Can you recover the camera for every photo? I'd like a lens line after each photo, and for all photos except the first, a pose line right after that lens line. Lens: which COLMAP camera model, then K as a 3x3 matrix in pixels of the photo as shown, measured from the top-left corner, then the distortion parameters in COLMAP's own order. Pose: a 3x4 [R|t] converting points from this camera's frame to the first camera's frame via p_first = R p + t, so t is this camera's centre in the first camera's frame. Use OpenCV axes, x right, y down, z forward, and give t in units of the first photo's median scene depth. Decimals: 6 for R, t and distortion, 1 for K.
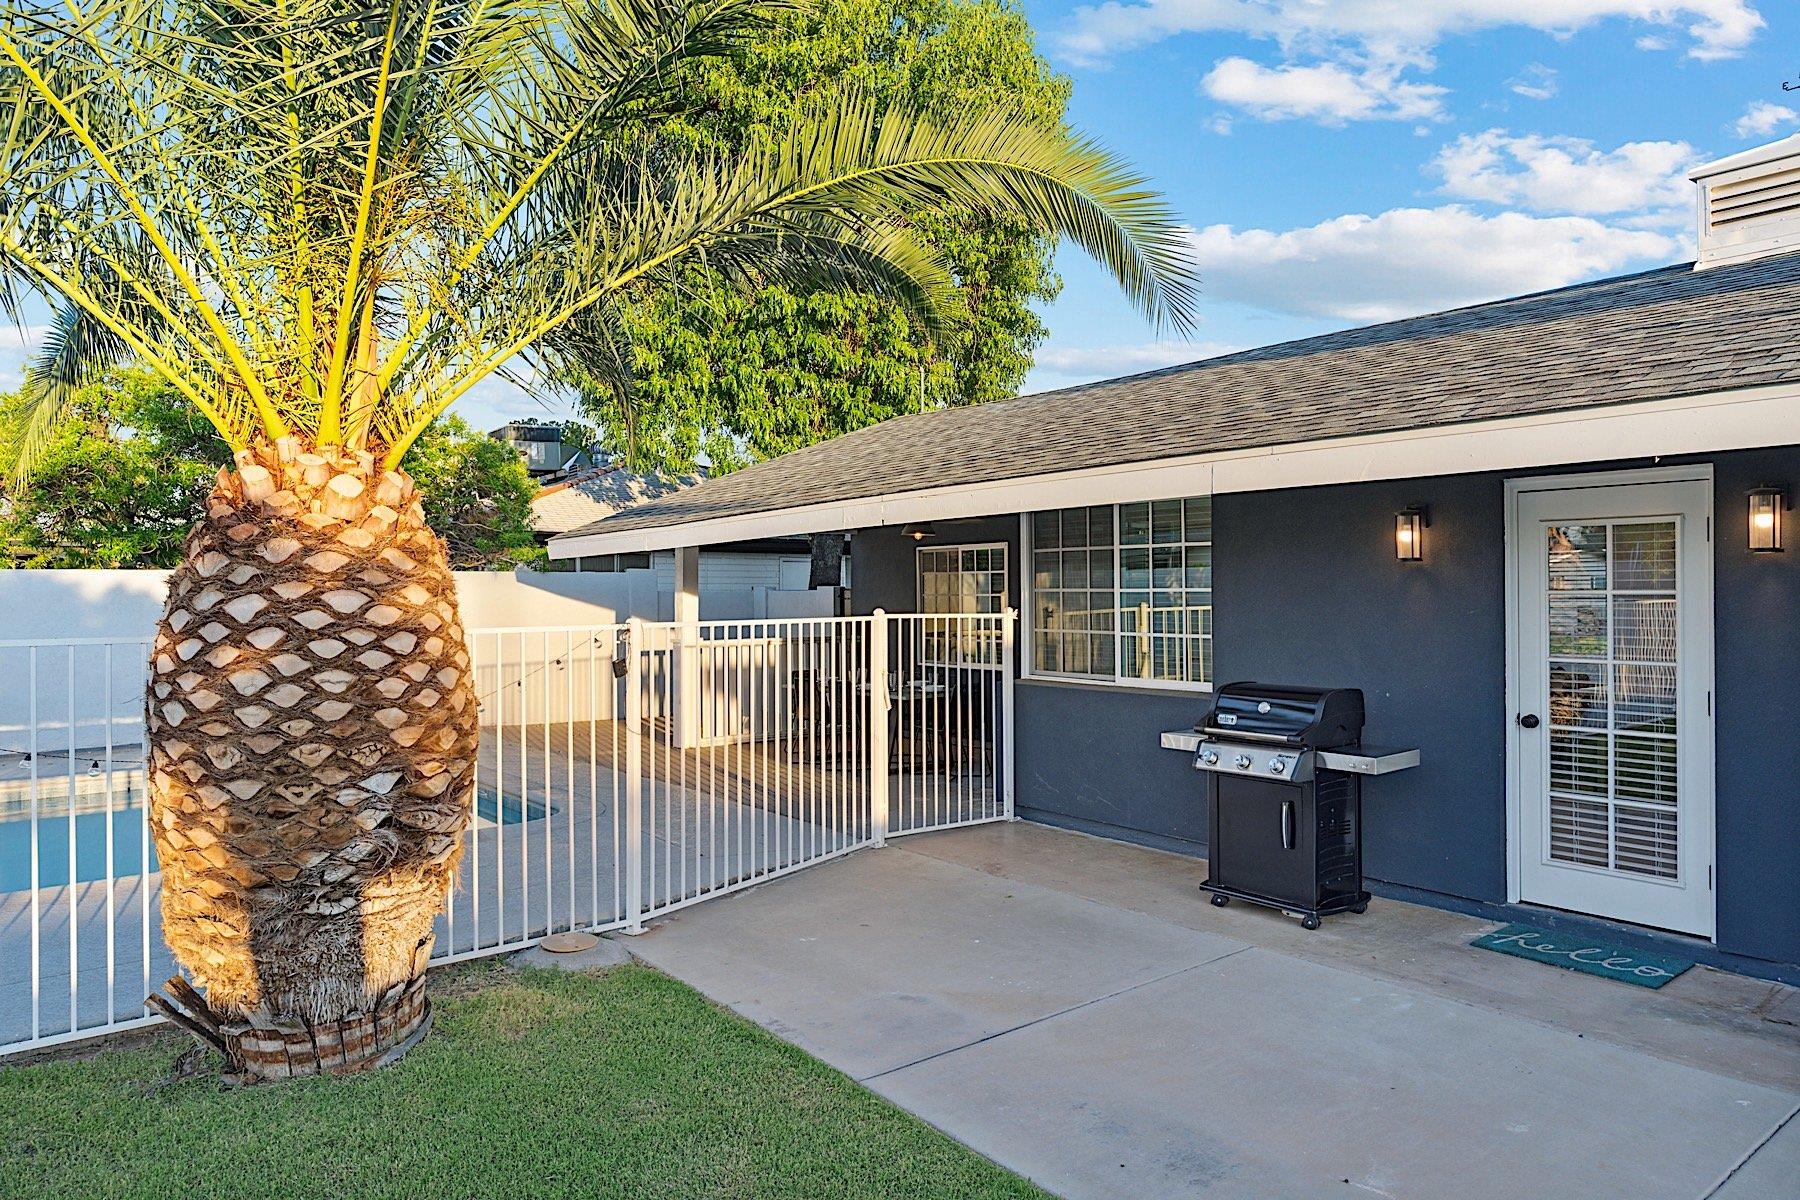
lens RADIAL K [[1160.3, 0, 900.0], [0, 1160.3, 600.0], [0, 0, 1]] dist [-0.000383, 0.000081]
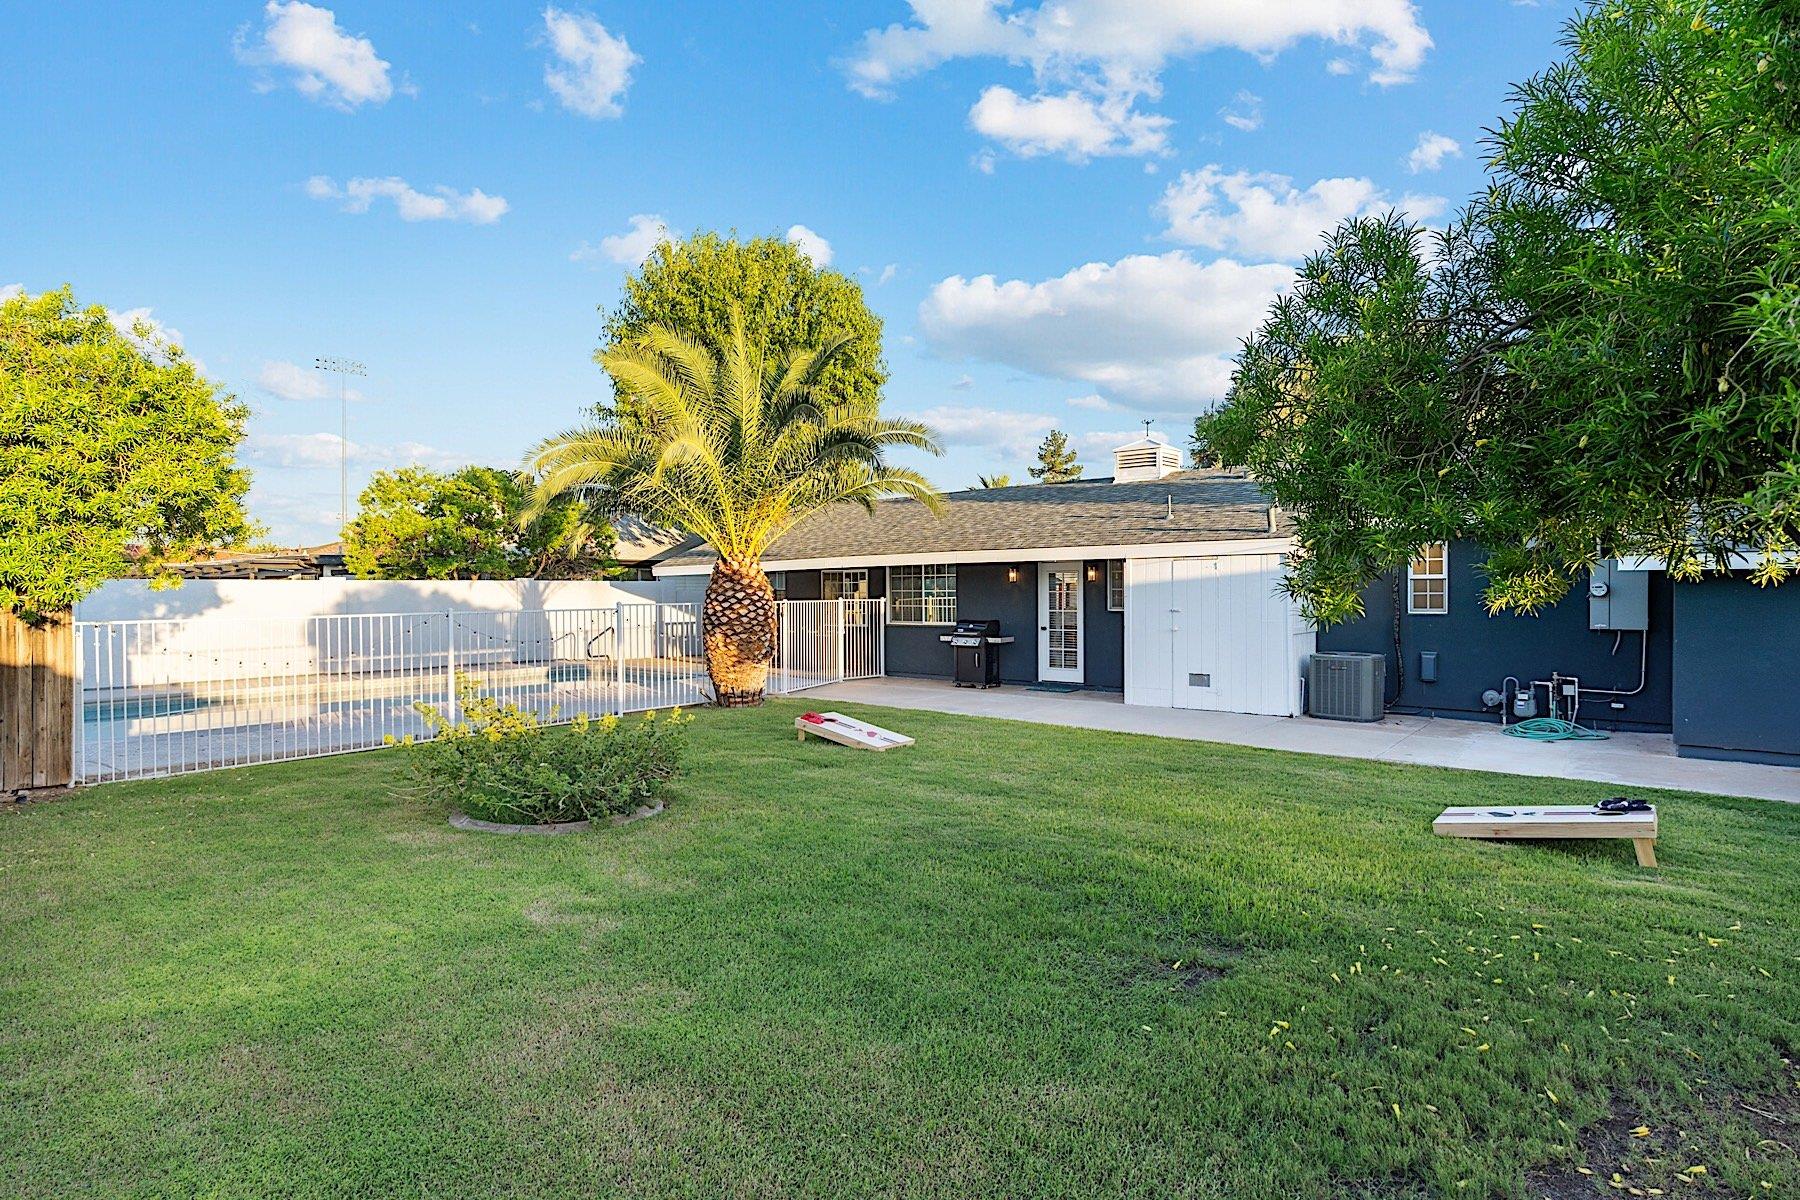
lens RADIAL K [[960.8, 0, 900.0], [0, 960.8, 600.0], [0, 0, 1]] dist [-0.003143, -0.000329]
pose [[0.978673, -0.002080, 0.205416, -0.471232], [0.002059, 0.999998, 0.000315, 0.016679], [-0.205416, 0.000115, 0.978675, -1.728297]]
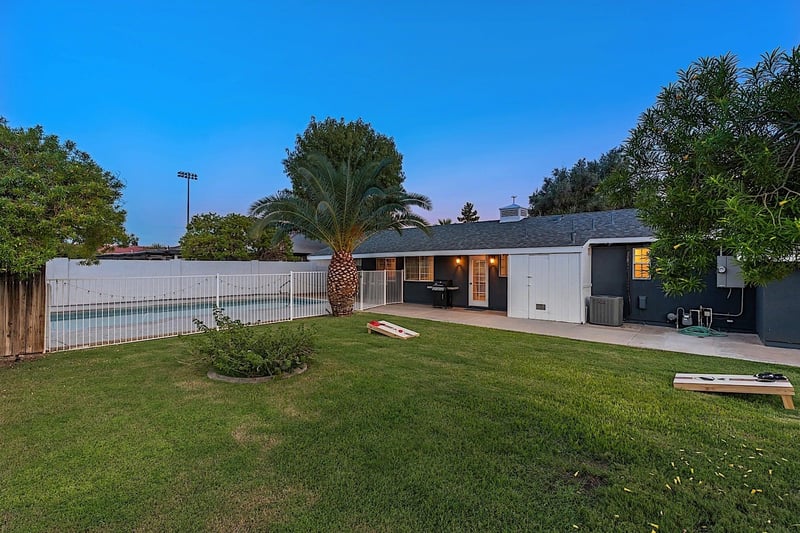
lens RADIAL K [[378.3, 0, 399.4], [0, 378.3, 266.4], [0, 0, 1]] dist [-0.001297, -0.000151]
pose [[0.981872, 0.007572, 0.189393, -0.464738], [-0.006260, 0.999952, -0.007523, 0.006485], [-0.189441, 0.006201, 0.981873, -1.531682]]
